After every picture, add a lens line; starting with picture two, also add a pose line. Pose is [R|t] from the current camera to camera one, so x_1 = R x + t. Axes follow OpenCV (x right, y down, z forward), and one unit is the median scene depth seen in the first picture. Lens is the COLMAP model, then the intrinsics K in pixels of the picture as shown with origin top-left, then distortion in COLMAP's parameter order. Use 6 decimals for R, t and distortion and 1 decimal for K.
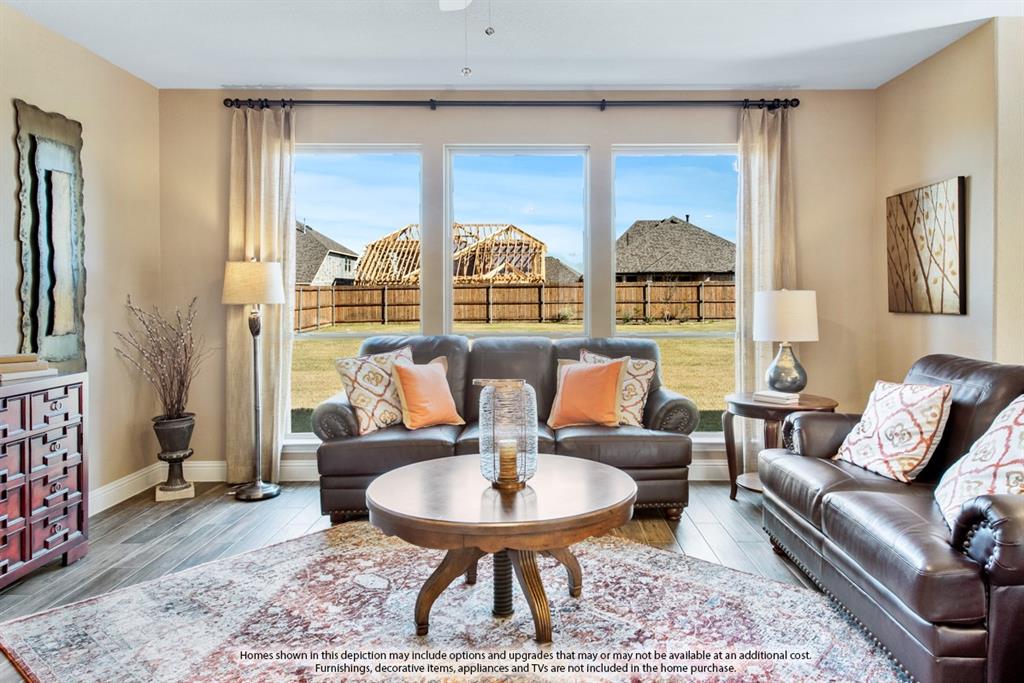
lens RADIAL K [[683.3, 0, 543.7], [0, 683.3, 302.2], [0, 0, 1]] dist [0.005144, -0.003591]
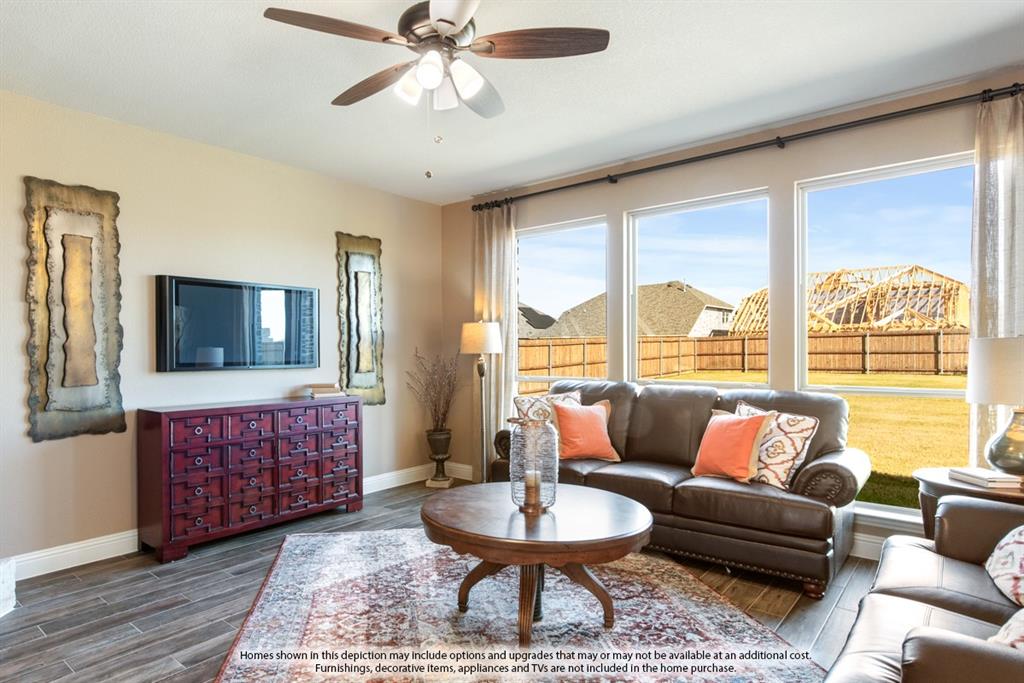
lens RADIAL K [[583.7, 0, 440.3], [0, 583.7, 351.6], [0, 0, 1]] dist [0.004216, -0.000323]
pose [[0.728400, 0.000411, -0.685152, 0.322223], [-0.000010, 1.000000, 0.000589, -0.002025], [0.685152, -0.000422, 0.728400, 0.101047]]
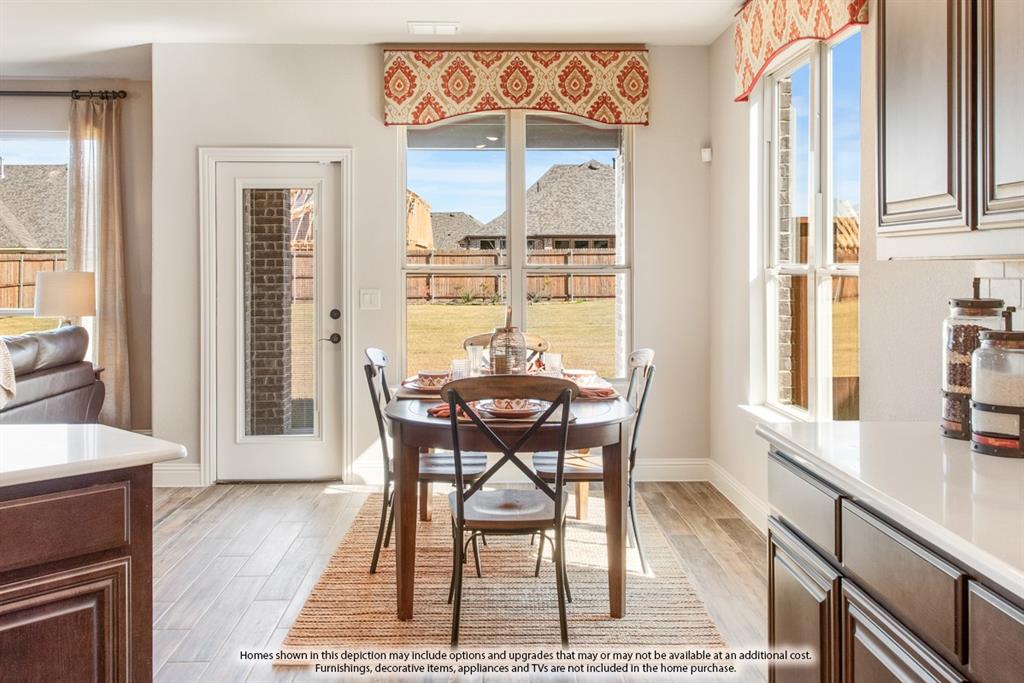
lens RADIAL K [[960.6, 0, 510.0], [0, 960.6, 262.2], [0, 0, 1]] dist [0.048842, -0.004067]
pose [[0.999772, 0.002293, 0.021228, 1.012007], [-0.002033, 0.999923, -0.012275, -0.015053], [-0.021255, 0.012229, 0.999699, -0.554798]]
